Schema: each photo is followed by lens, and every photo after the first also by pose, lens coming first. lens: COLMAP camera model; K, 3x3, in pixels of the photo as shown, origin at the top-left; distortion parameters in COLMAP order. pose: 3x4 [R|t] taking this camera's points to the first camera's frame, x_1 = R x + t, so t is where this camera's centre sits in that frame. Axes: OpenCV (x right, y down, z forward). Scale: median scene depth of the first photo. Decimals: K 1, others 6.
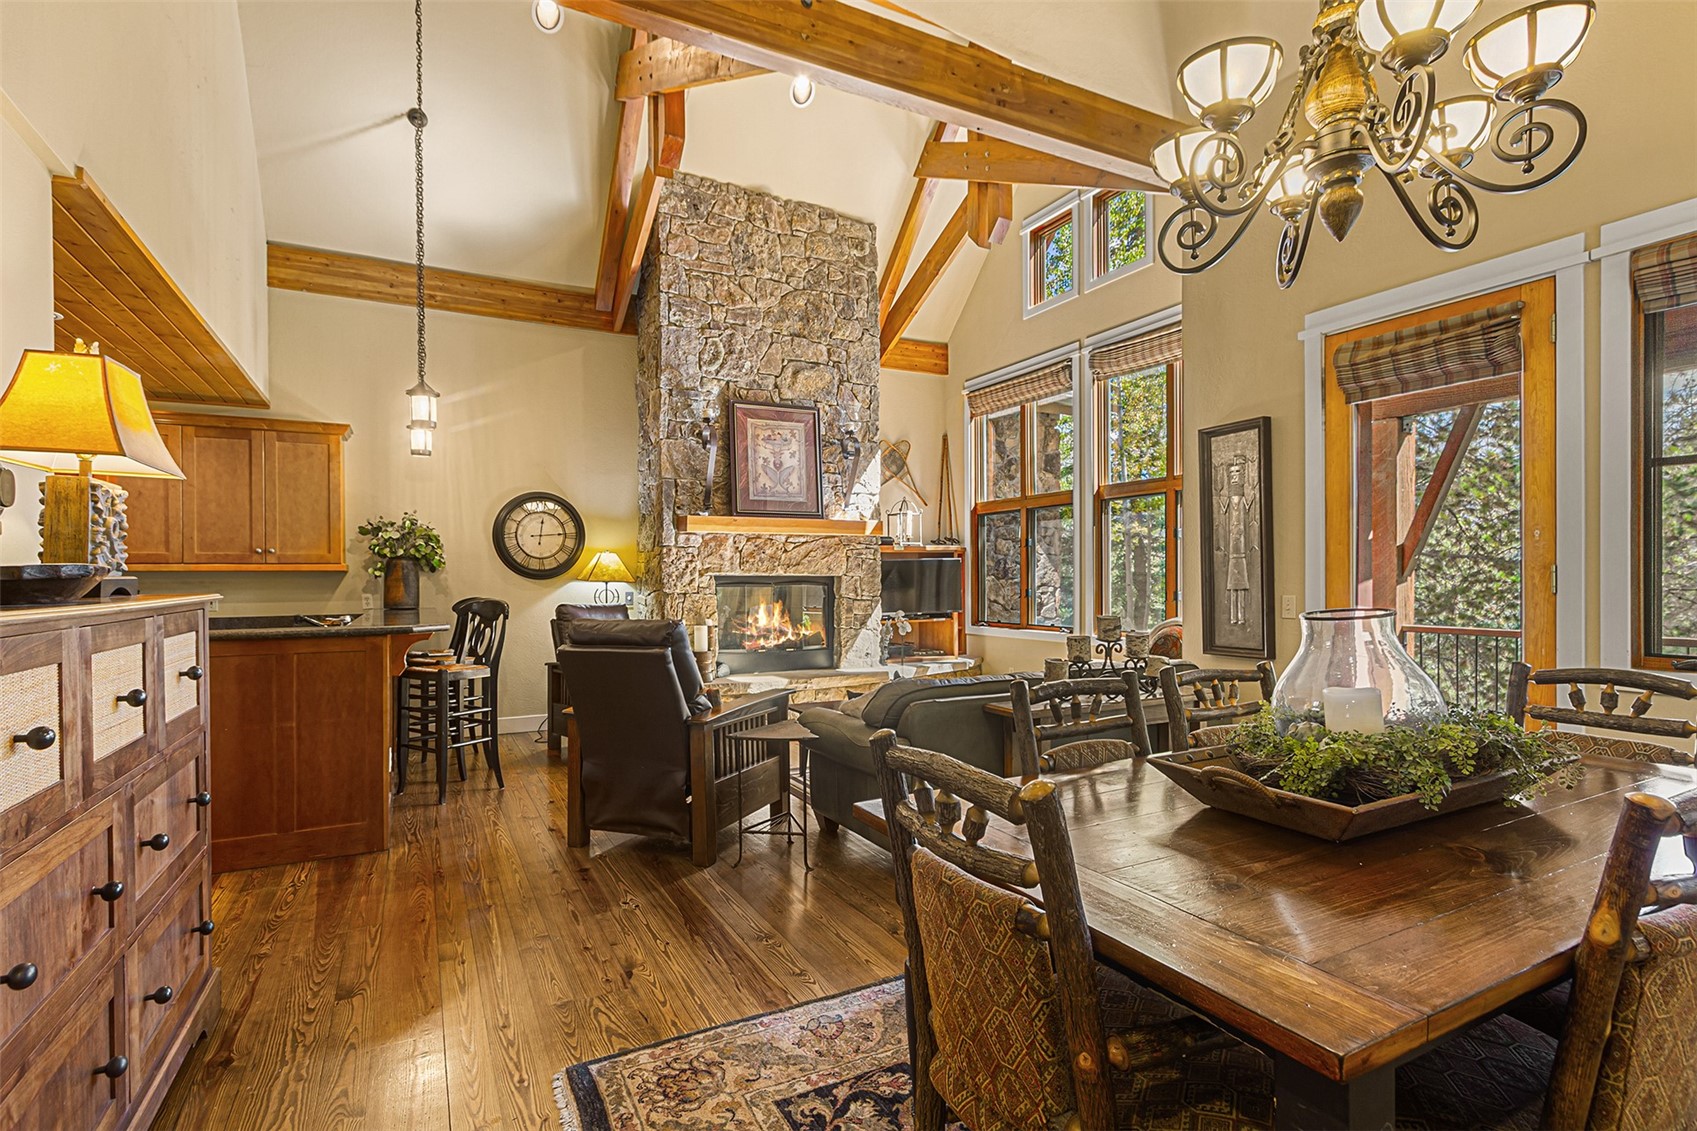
lens RADIAL K [[821.7, 0, 851.2], [0, 821.7, 580.5], [0, 0, 1]] dist [0.002665, -0.001135]
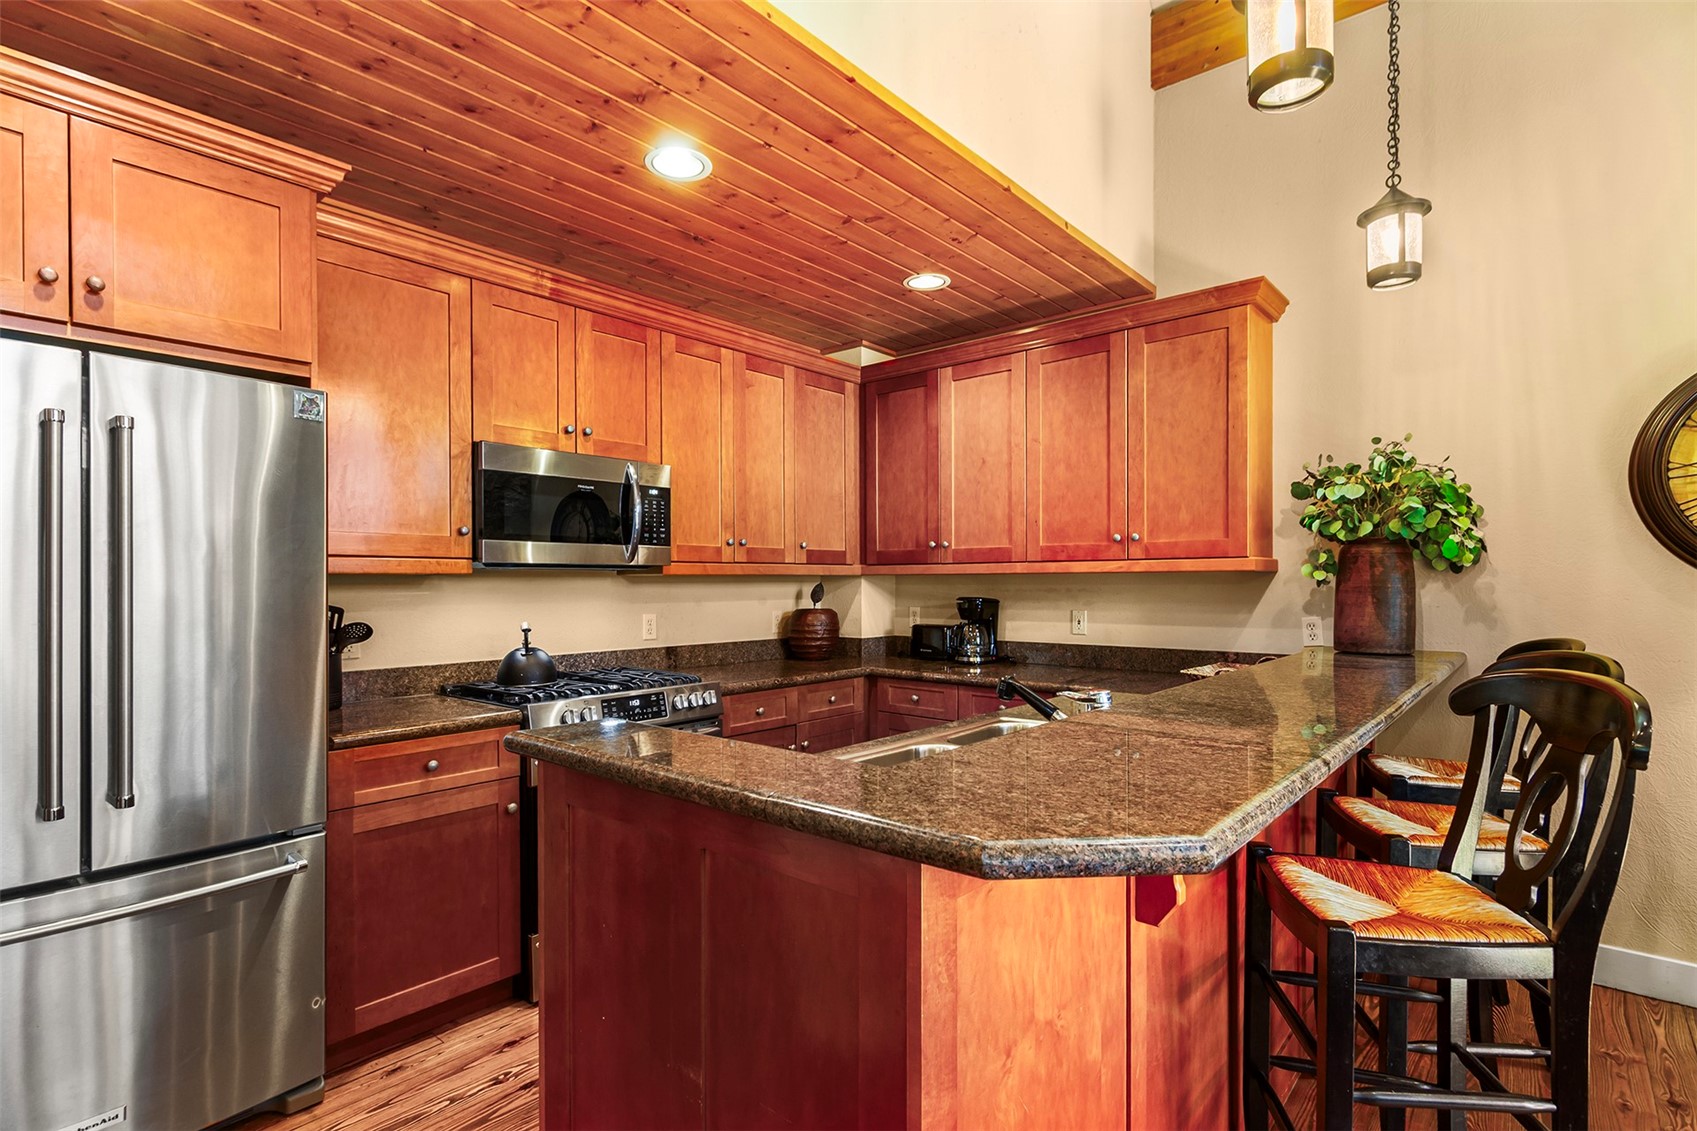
lens RADIAL K [[821.7, 0, 853.4], [0, 821.7, 594.6], [0, 0, 1]] dist [0.002665, -0.001135]
pose [[0.368679, 0.017601, -0.929390, -0.238368], [-0.004503, 0.999843, 0.017150, -0.004820], [0.929546, -0.002138, 0.368700, 0.590503]]
